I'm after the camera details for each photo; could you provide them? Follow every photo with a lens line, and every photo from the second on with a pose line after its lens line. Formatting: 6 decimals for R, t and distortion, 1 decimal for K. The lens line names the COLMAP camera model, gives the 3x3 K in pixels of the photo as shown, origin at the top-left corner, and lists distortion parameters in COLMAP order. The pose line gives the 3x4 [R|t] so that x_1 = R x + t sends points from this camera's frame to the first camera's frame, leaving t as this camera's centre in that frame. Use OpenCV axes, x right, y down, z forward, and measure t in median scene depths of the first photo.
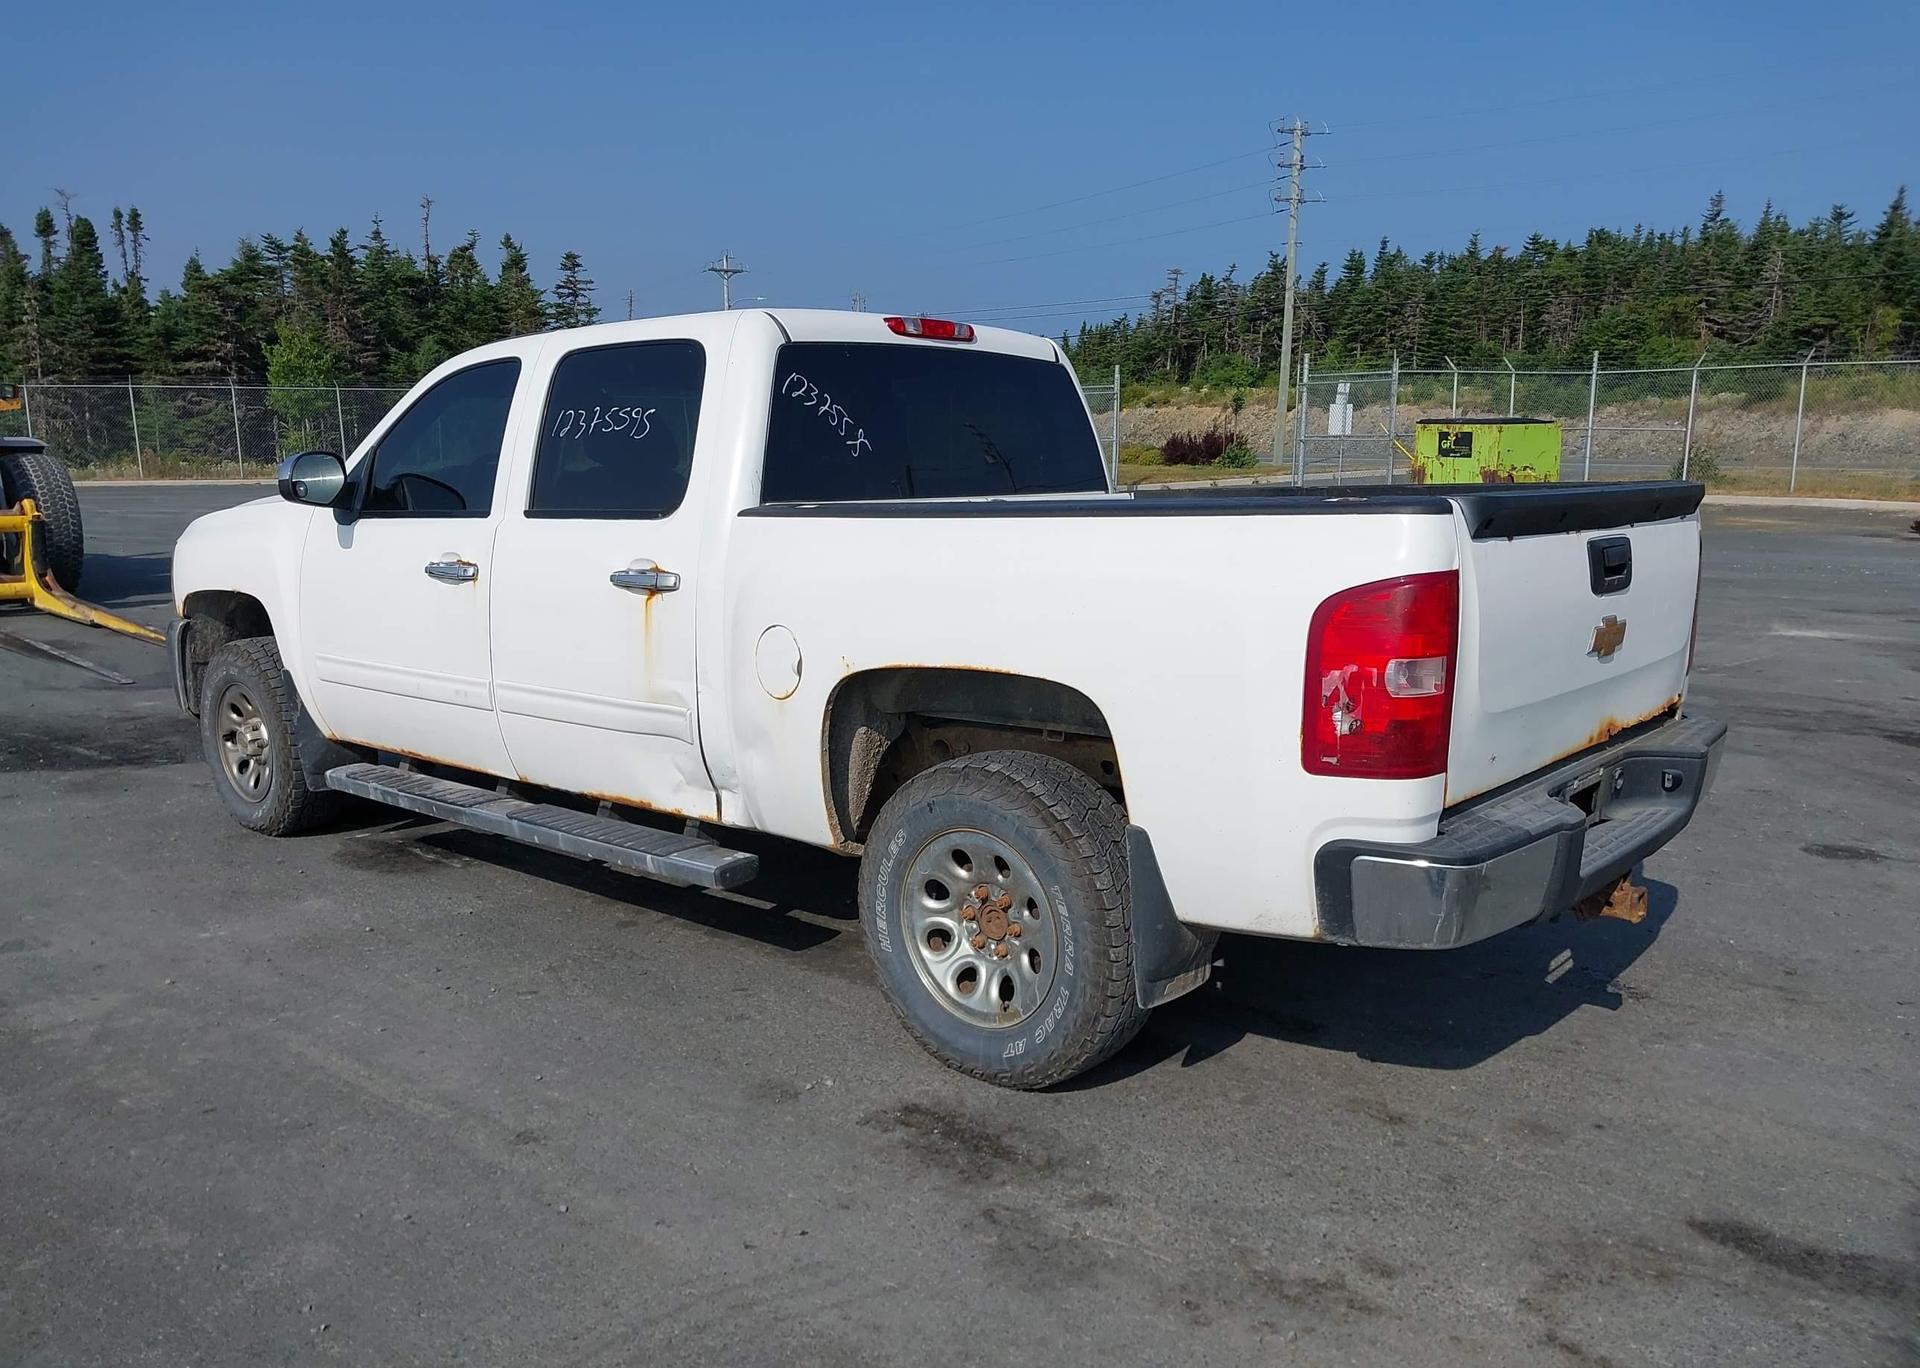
lens RADIAL K [[1511.7, 0, 917.7], [0, 1511.7, 655.8], [0, 0, 1]] dist [0.046470, -0.070764]
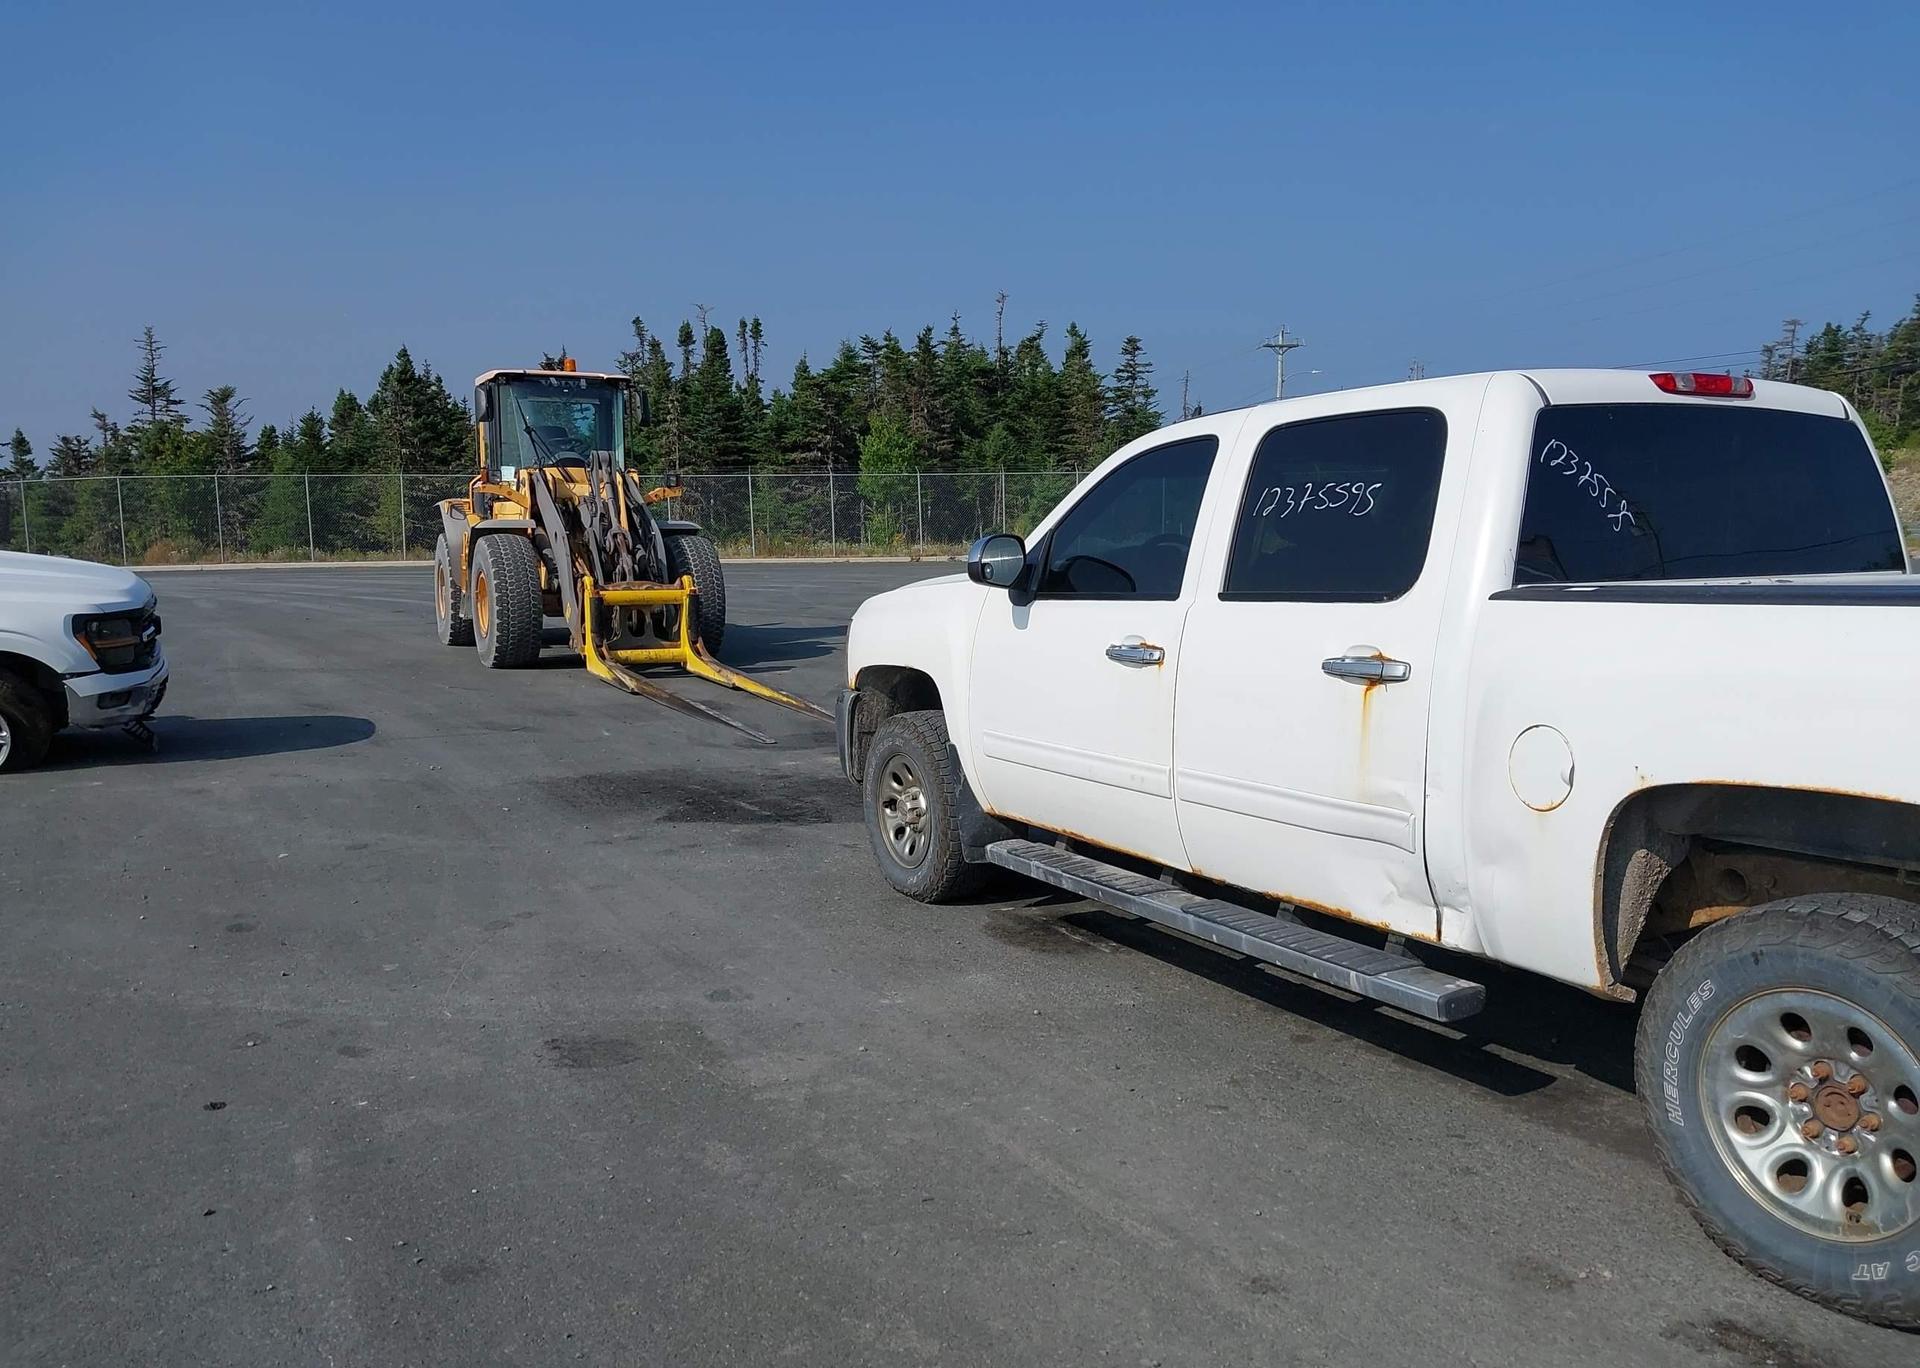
lens RADIAL K [[1500.6, 0, 926.0], [0, 1500.6, 684.2], [0, 0, 1]] dist [0.107831, -0.151127]
pose [[0.938024, 0.030824, -0.345196, -0.099533], [-0.041779, 0.998830, -0.024340, -0.006553], [0.344042, 0.037254, 0.938215, 0.050186]]
